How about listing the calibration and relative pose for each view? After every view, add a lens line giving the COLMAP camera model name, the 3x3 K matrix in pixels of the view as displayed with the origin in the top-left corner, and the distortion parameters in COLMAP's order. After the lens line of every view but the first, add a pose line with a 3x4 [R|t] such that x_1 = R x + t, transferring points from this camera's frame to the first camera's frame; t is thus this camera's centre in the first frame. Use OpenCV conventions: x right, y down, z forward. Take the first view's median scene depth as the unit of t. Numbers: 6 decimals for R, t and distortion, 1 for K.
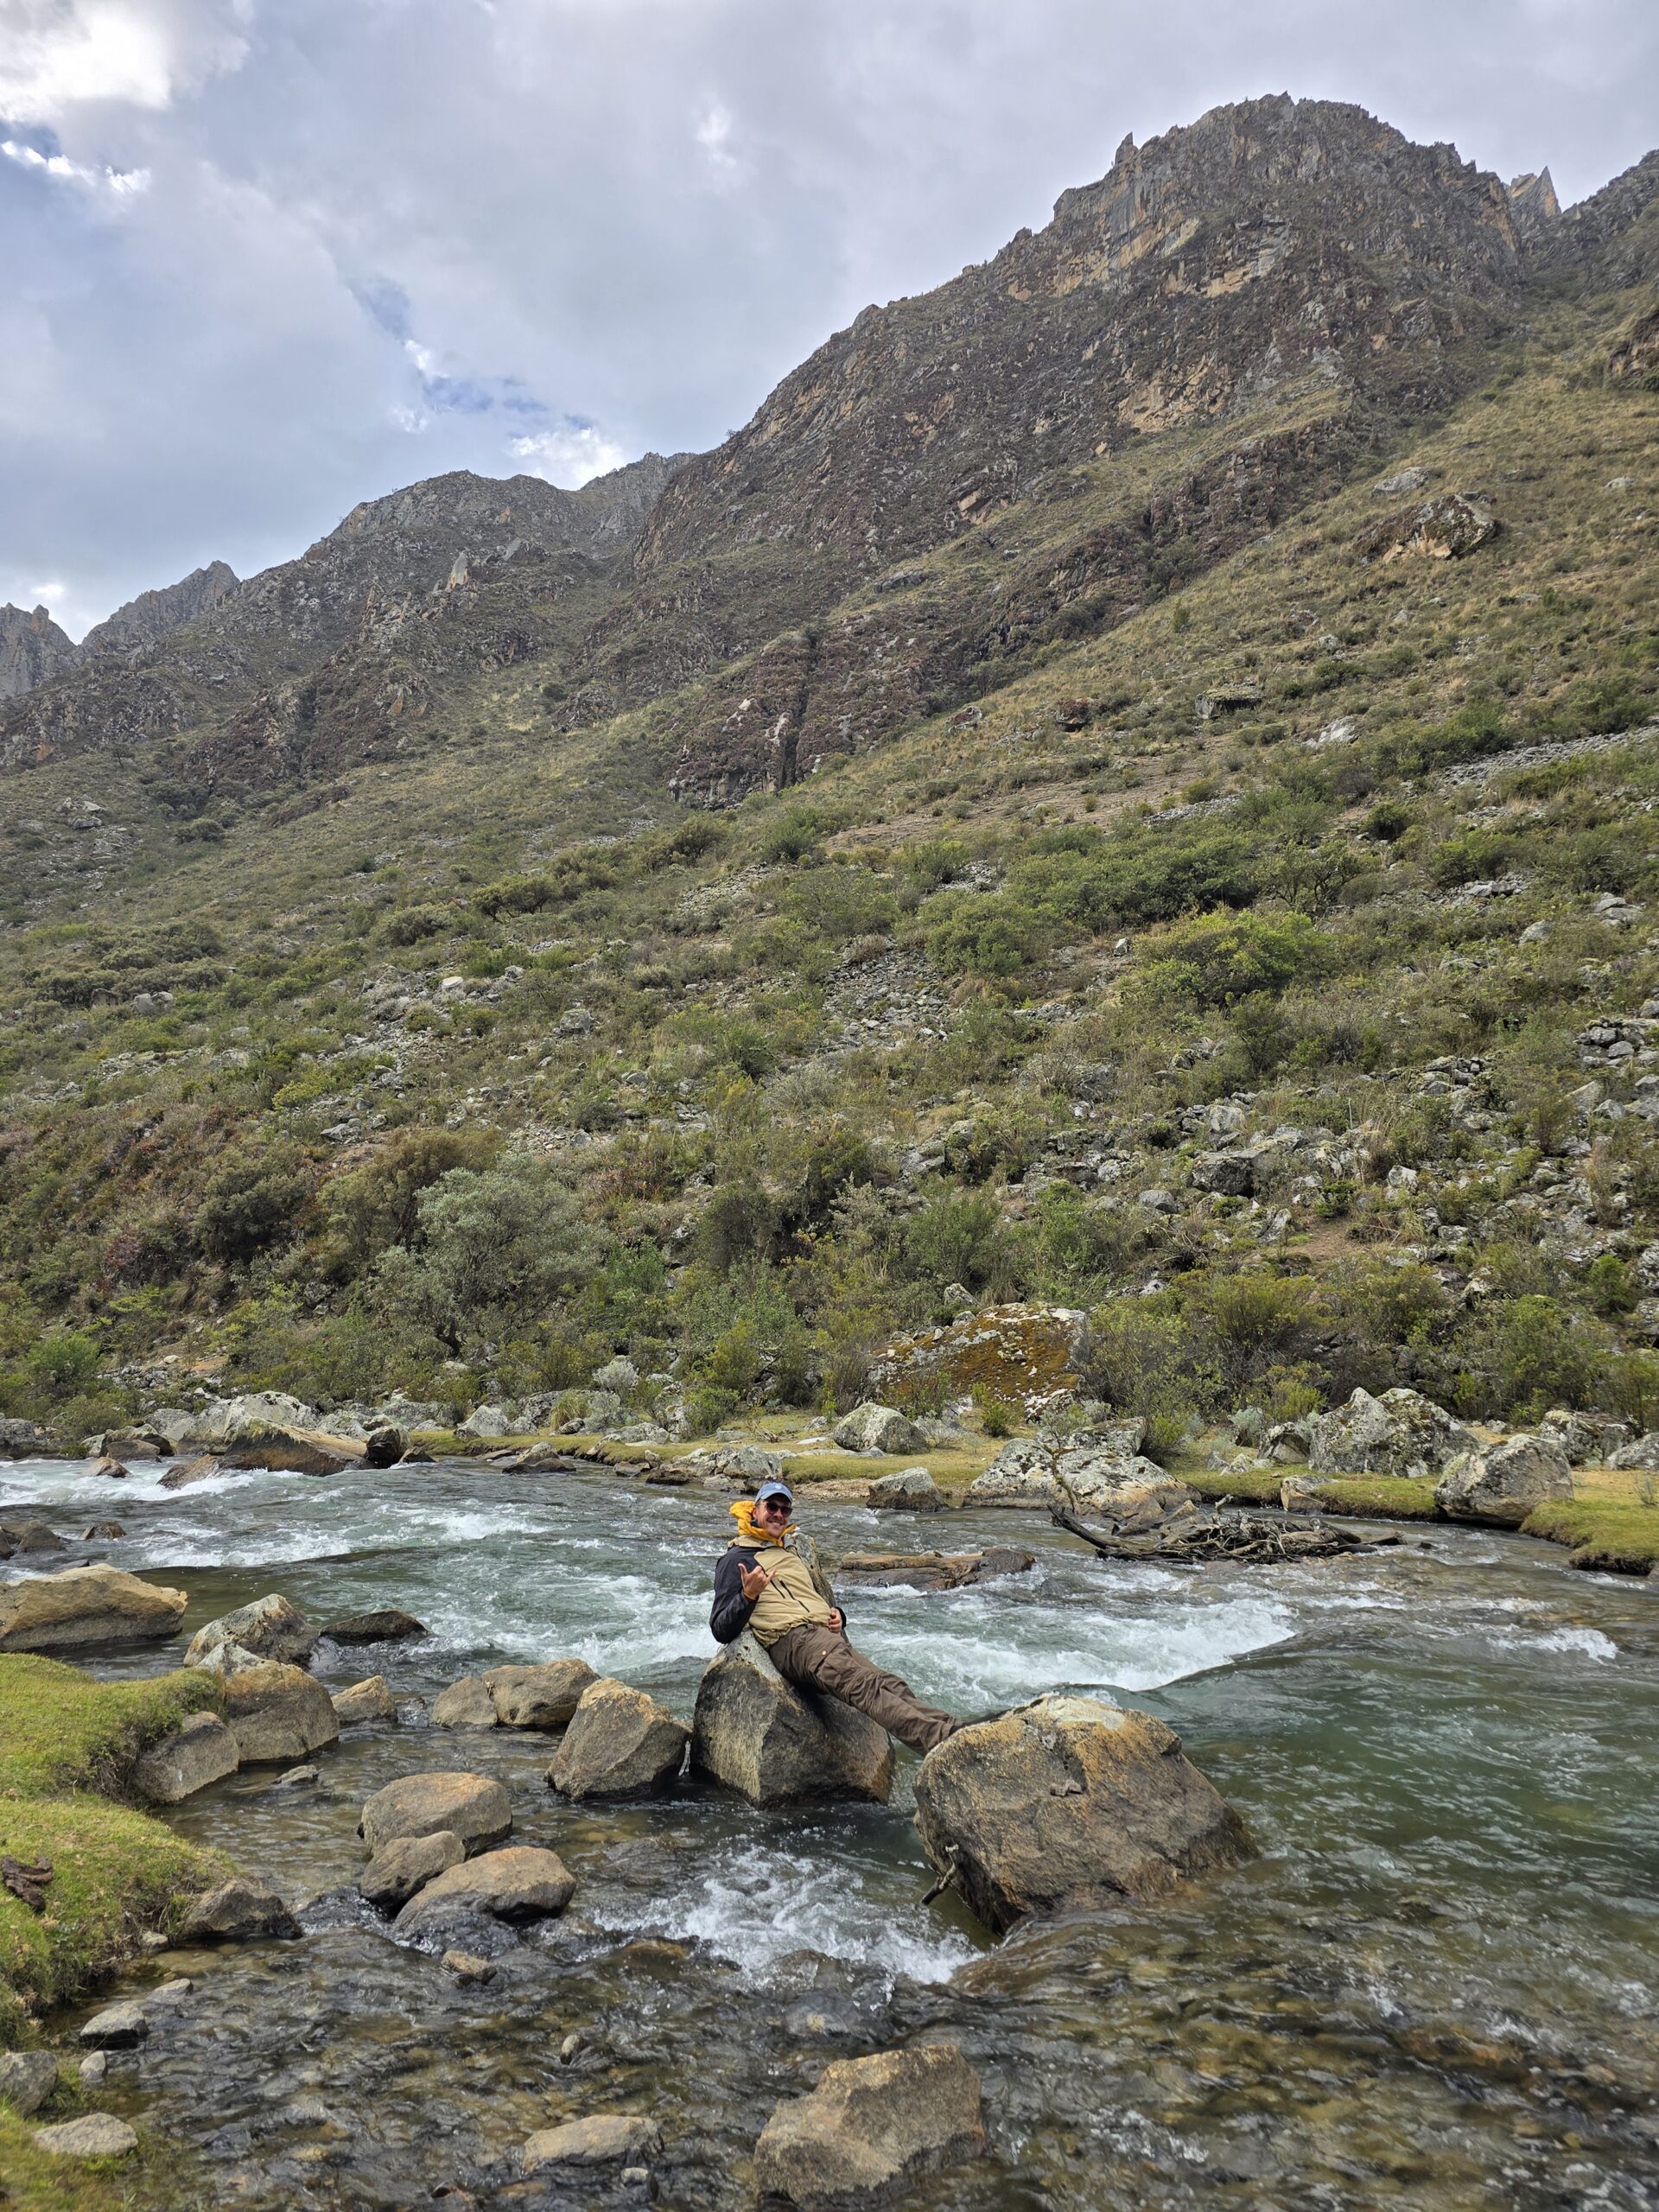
lens RADIAL K [[1472.5, 0, 839.4], [0, 1472.5, 1091.9], [0, 0, 1]] dist [0.049219, -0.036666]
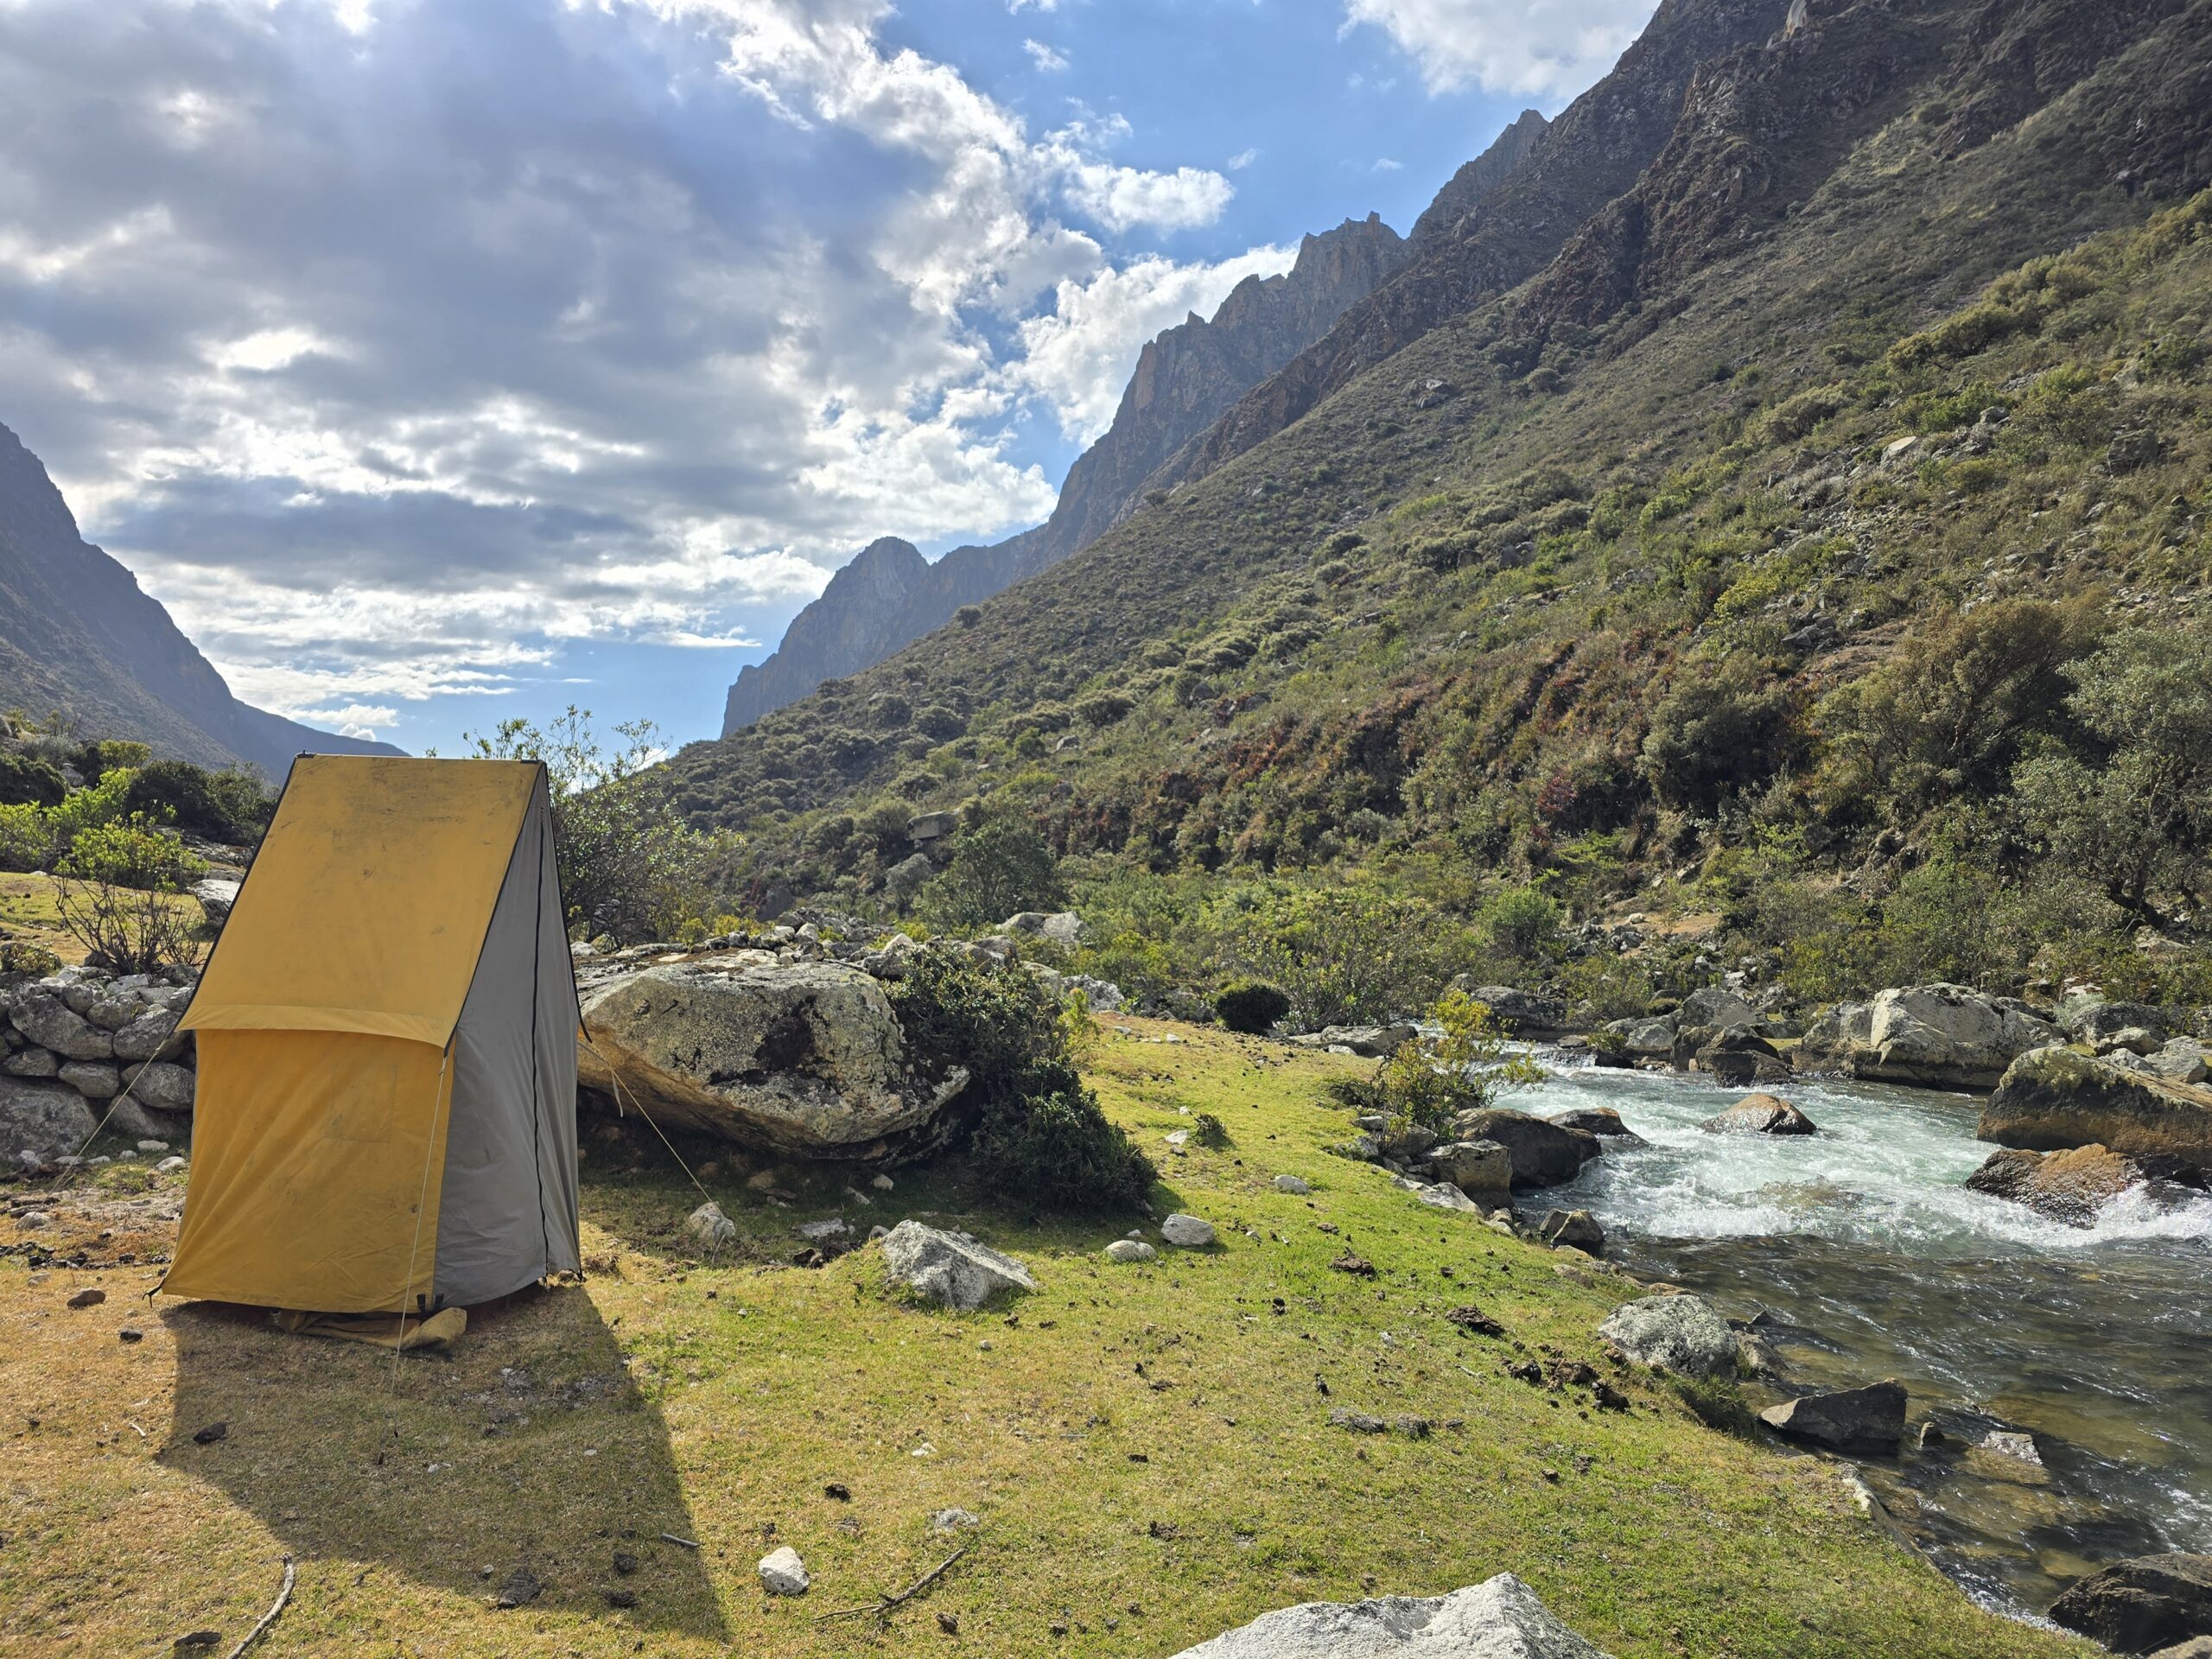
lens RADIAL K [[1472.5, 0, 1106.0], [0, 1472.5, 829.5], [0, 0, 1]] dist [0.049219, -0.036666]
pose [[0.766020, -0.024333, -0.642356, -0.106433], [0.102924, 0.991034, 0.085197, 0.020907], [0.634523, -0.131376, 0.761656, 0.132937]]
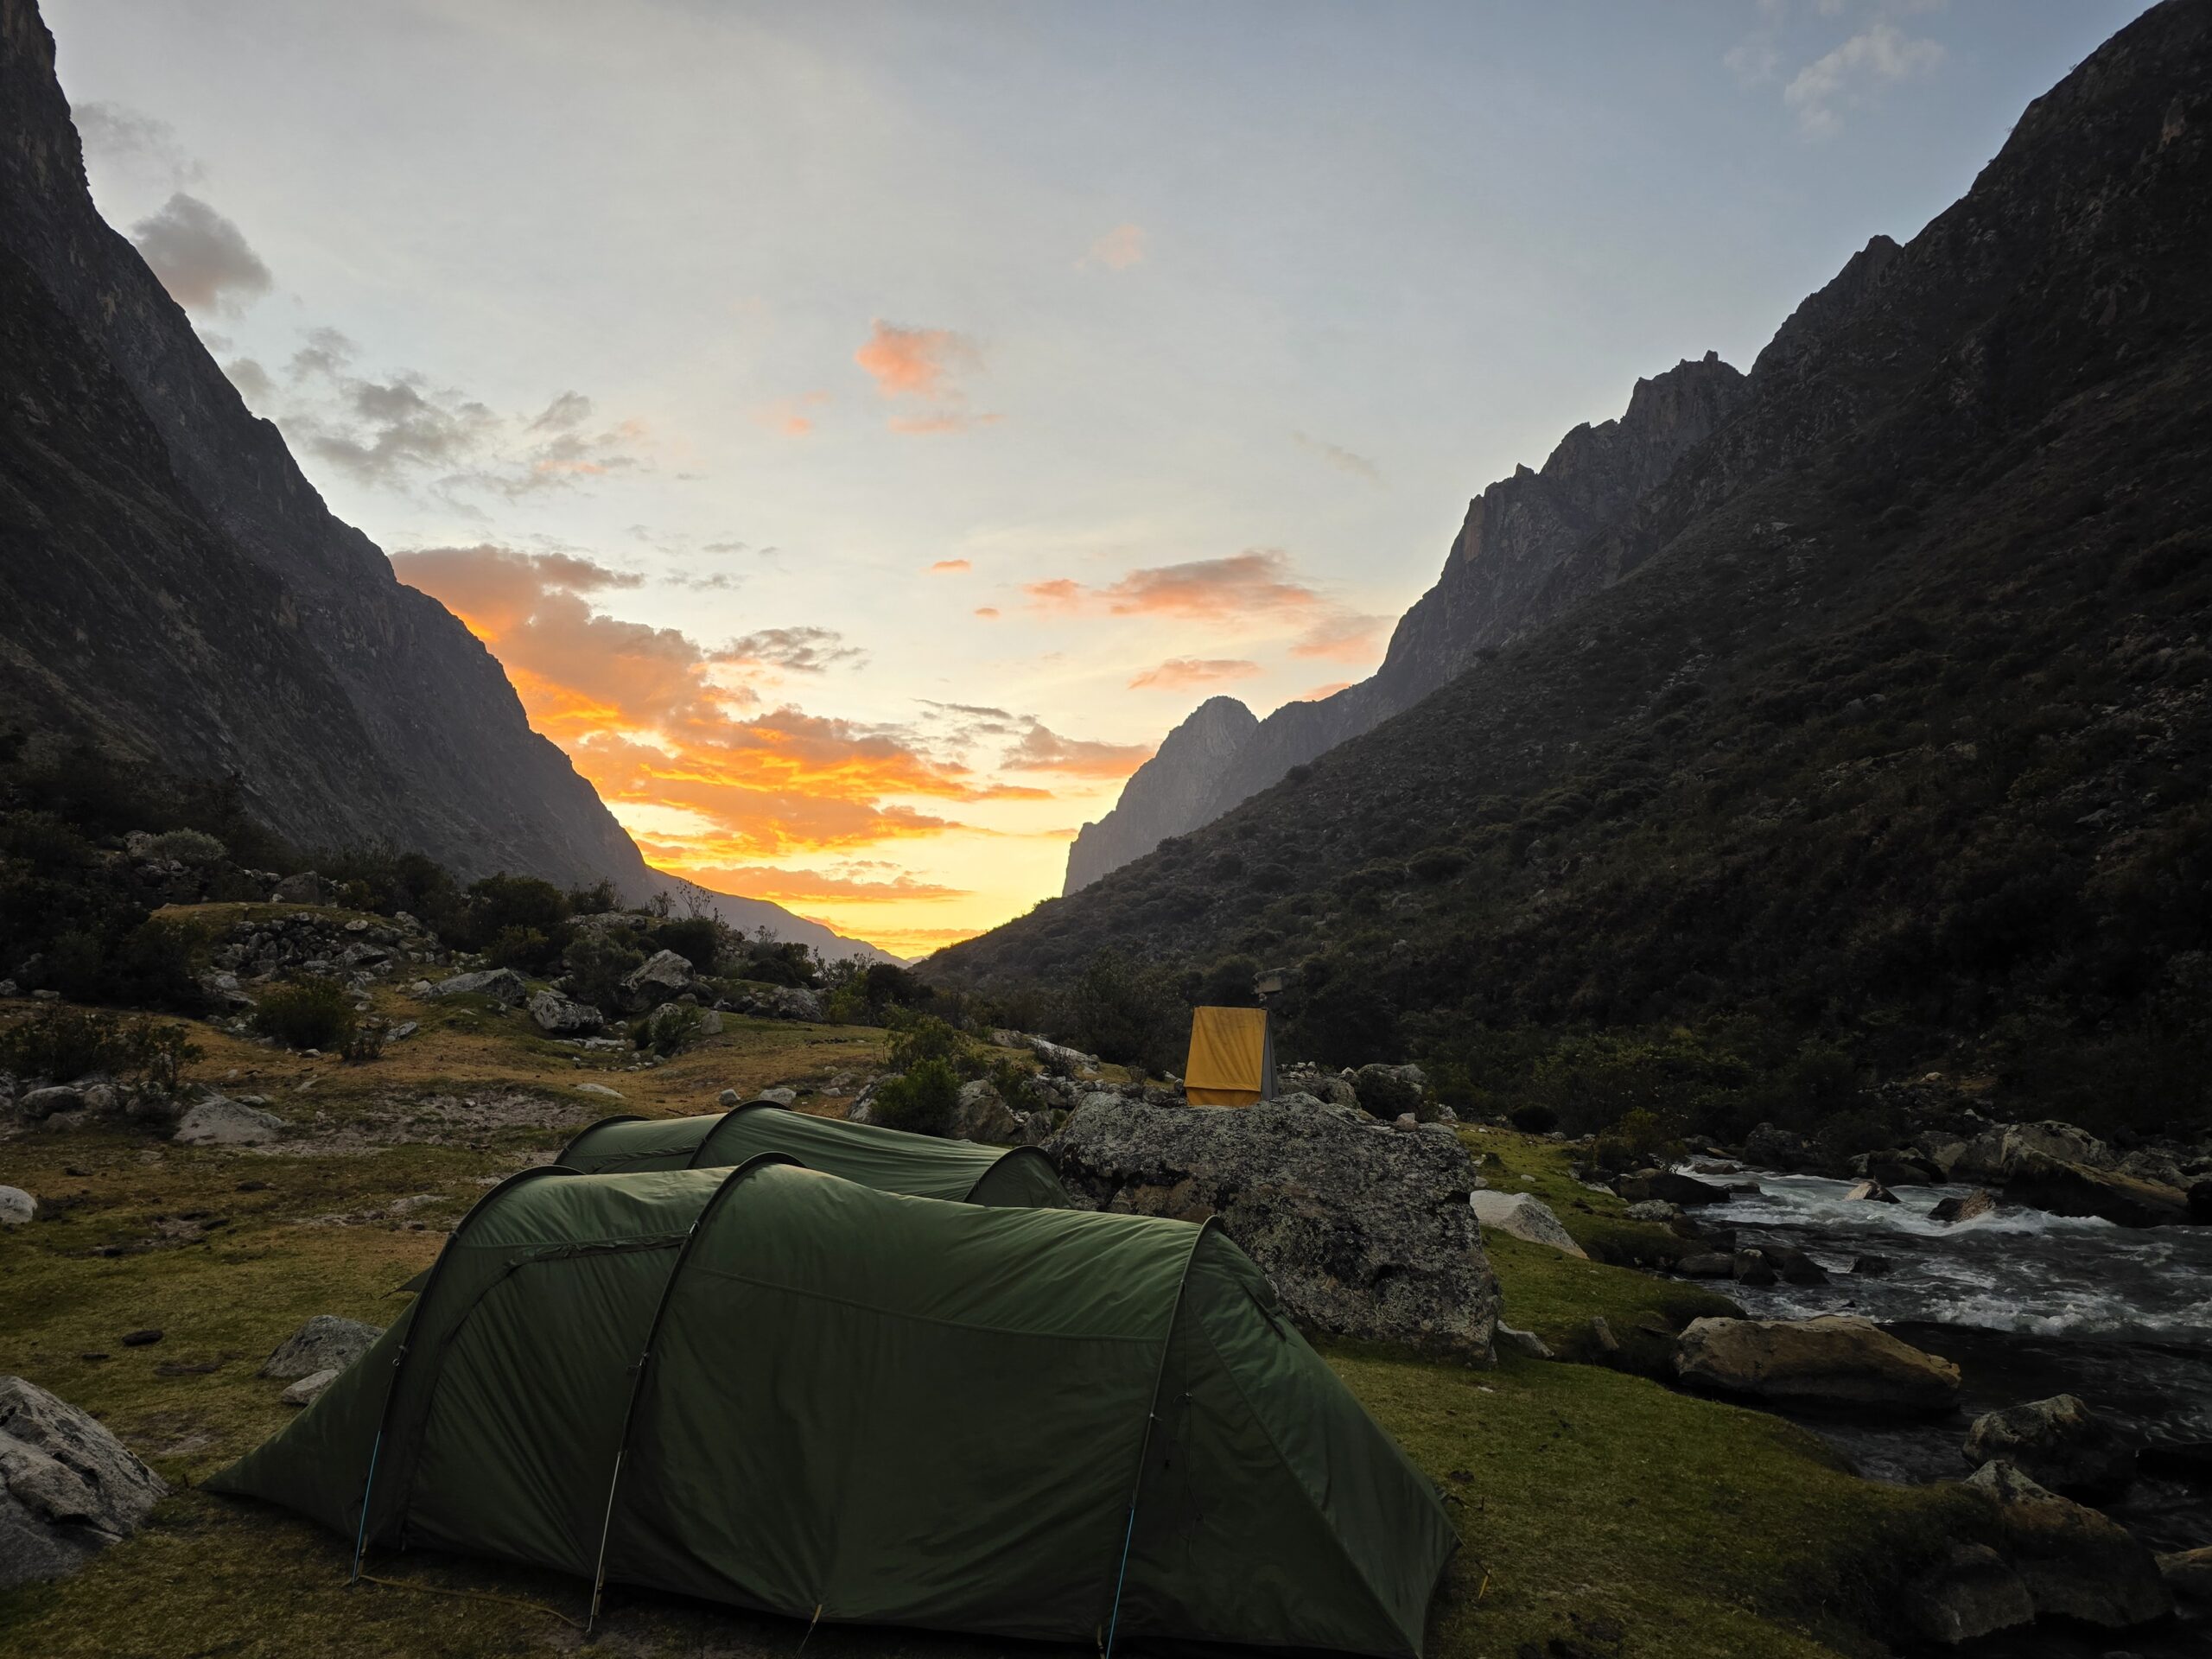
lens RADIAL K [[1472.5, 0, 1106.0], [0, 1472.5, 829.5], [0, 0, 1]] dist [0.049219, -0.036666]
pose [[0.604430, -0.104768, -0.789739, -0.001736], [0.119163, 0.992052, -0.040406, -0.000366], [0.787696, -0.069685, 0.612110, 0.011901]]
